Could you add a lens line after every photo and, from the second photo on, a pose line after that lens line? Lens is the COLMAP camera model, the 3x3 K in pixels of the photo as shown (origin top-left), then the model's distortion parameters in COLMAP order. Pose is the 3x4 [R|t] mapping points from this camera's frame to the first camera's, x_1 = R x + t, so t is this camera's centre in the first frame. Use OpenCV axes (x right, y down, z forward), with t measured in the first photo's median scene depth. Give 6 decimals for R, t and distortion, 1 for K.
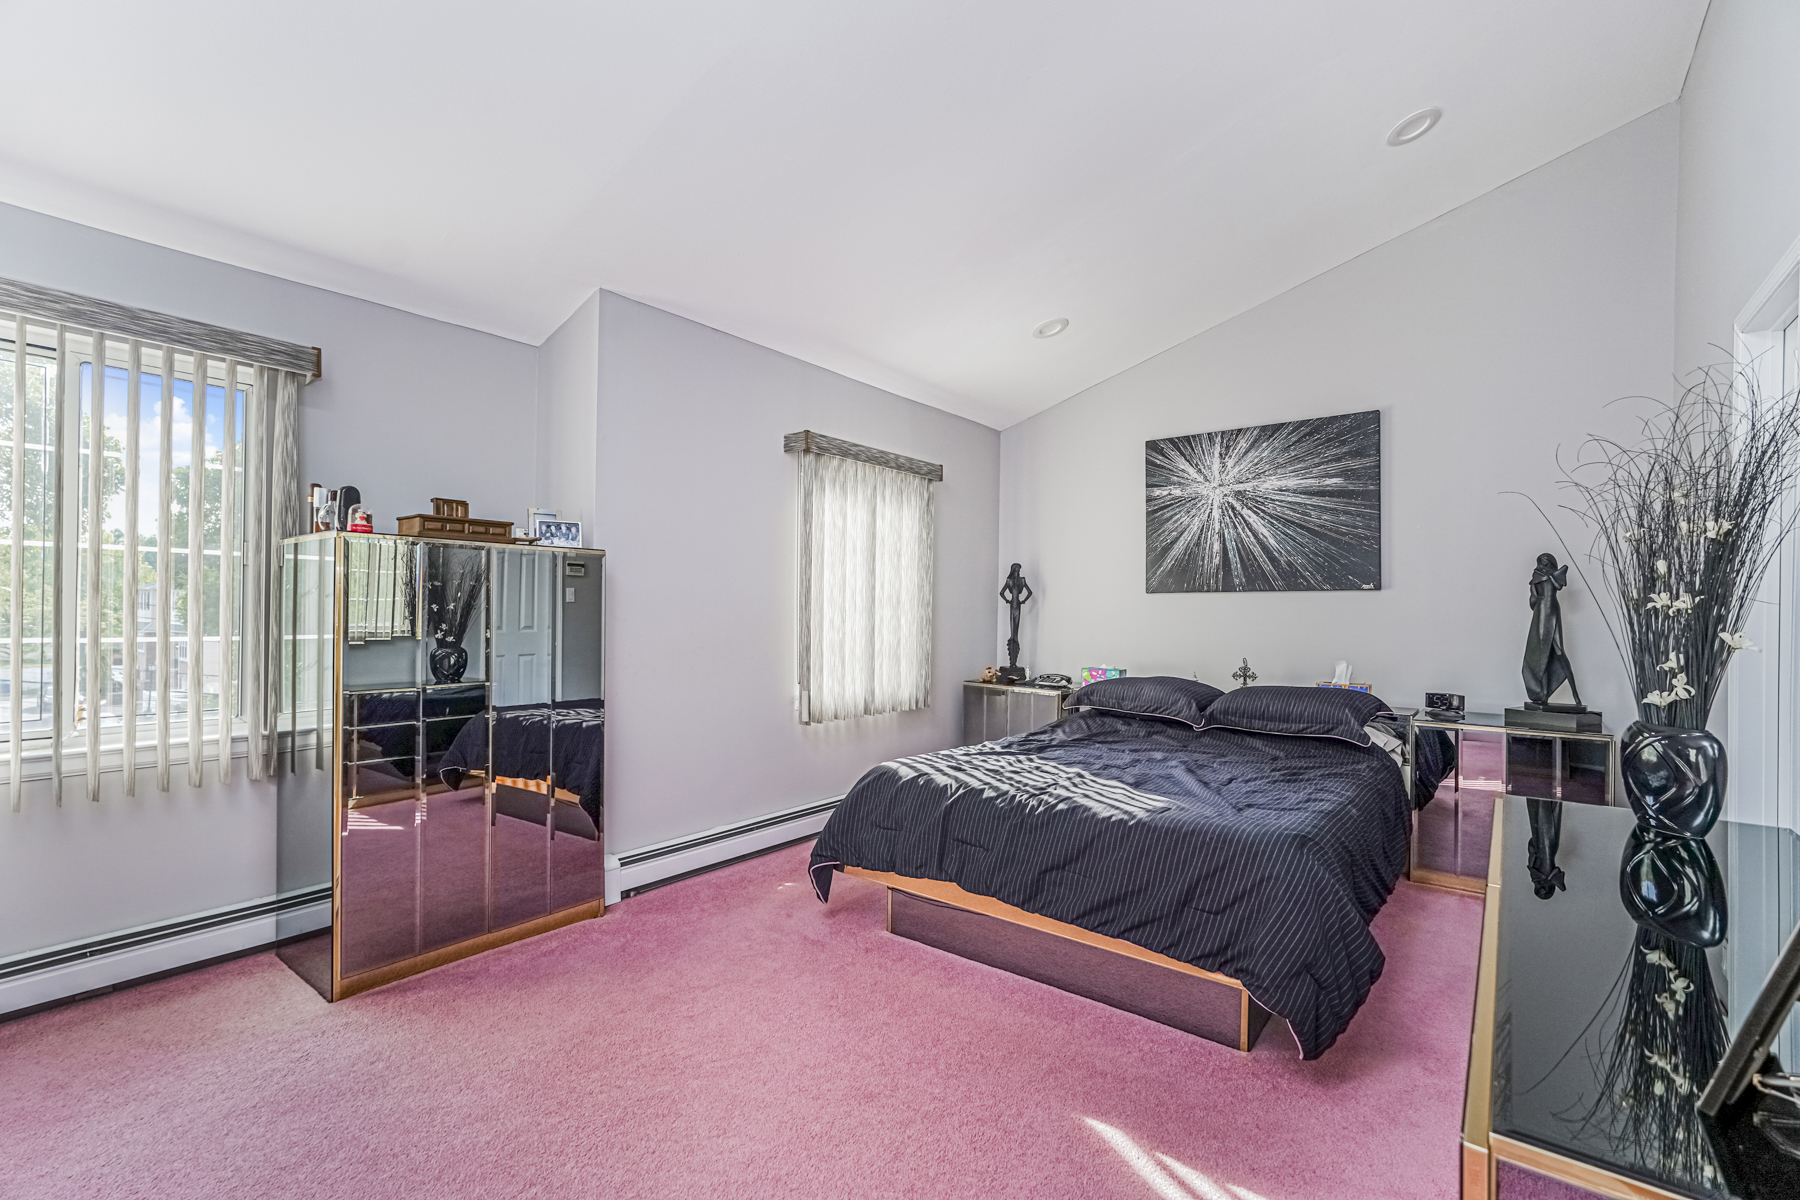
lens RADIAL K [[796.8, 0, 900.9], [0, 796.8, 598.3], [0, 0, 1]] dist [-0.016188, 0.008375]
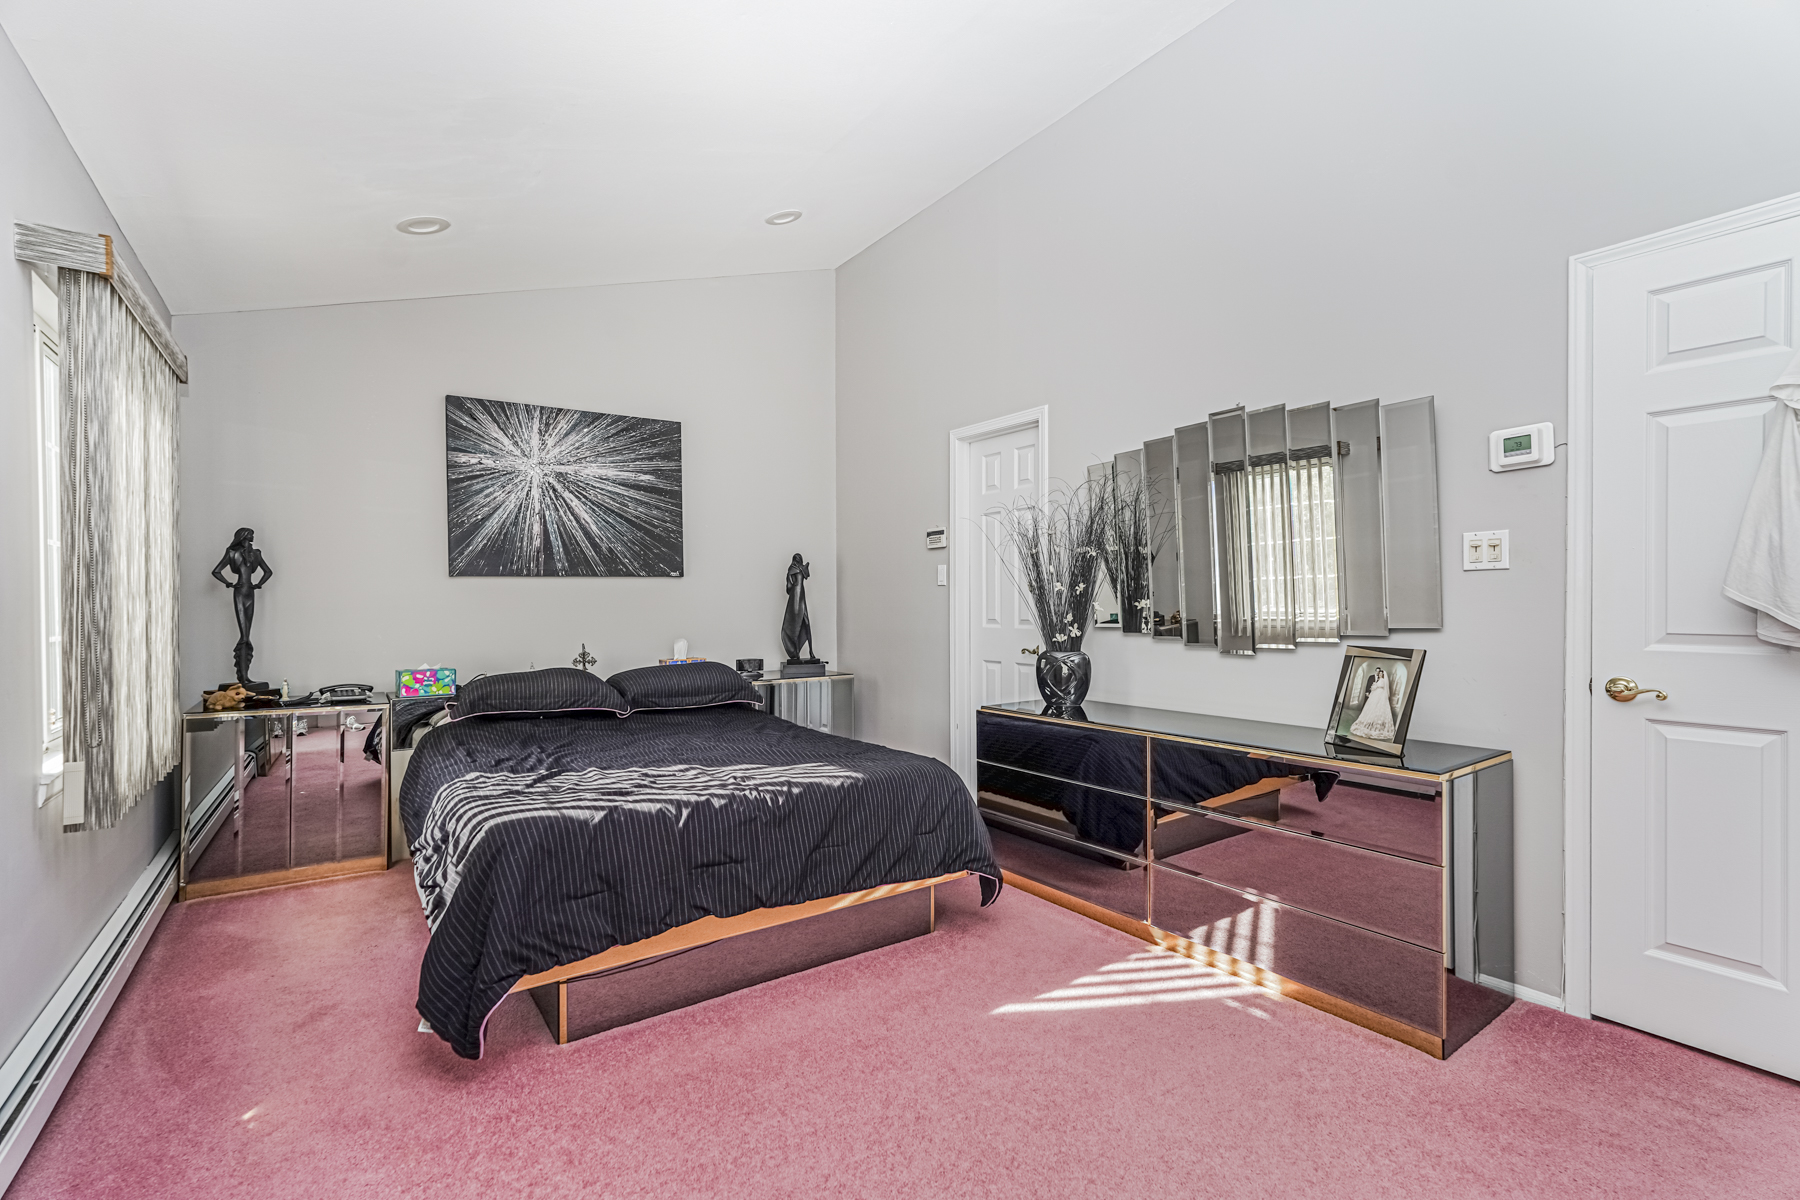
lens RADIAL K [[796.8, 0, 904.8], [0, 796.8, 601.4], [0, 0, 1]] dist [-0.016188, 0.008375]
pose [[0.277577, -0.013725, 0.960605, -0.397328], [-0.005733, 0.999856, 0.015943, 0.004307], [-0.960686, -0.009933, 0.277458, 0.329825]]
